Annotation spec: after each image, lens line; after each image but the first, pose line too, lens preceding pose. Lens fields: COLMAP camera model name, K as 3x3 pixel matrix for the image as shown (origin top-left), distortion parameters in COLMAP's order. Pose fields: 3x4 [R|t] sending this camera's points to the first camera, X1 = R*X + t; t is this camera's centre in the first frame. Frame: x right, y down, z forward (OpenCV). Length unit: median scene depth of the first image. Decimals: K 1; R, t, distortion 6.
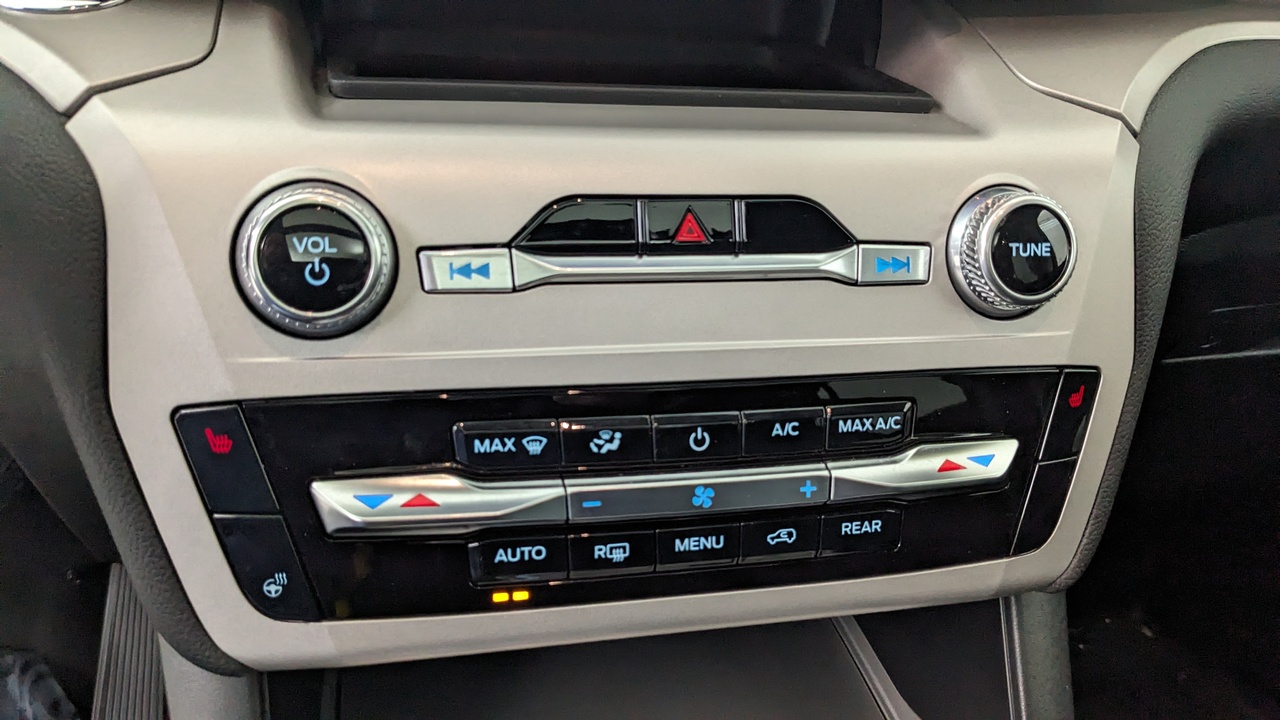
lens RADIAL K [[1011.9, 0, 636.0], [0, 1011.9, 392.1], [0, 0, 1]] dist [0.060849, -0.092657]
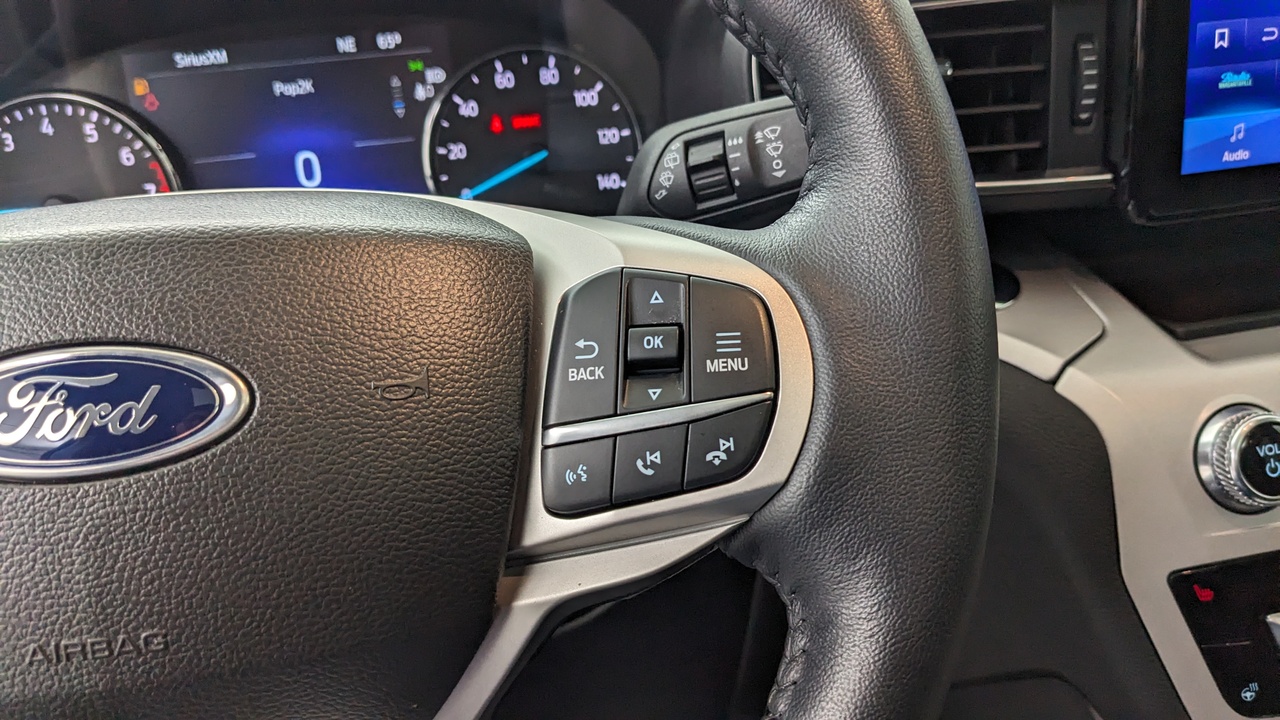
lens RADIAL K [[1011.9, 0, 636.0], [0, 1011.9, 392.1], [0, 0, 1]] dist [0.060849, -0.092657]
pose [[0.982719, -0.125899, -0.135694, -0.868639], [0.110447, 0.987094, -0.115963, -0.137210], [0.148542, 0.098972, 0.983941, -0.506945]]
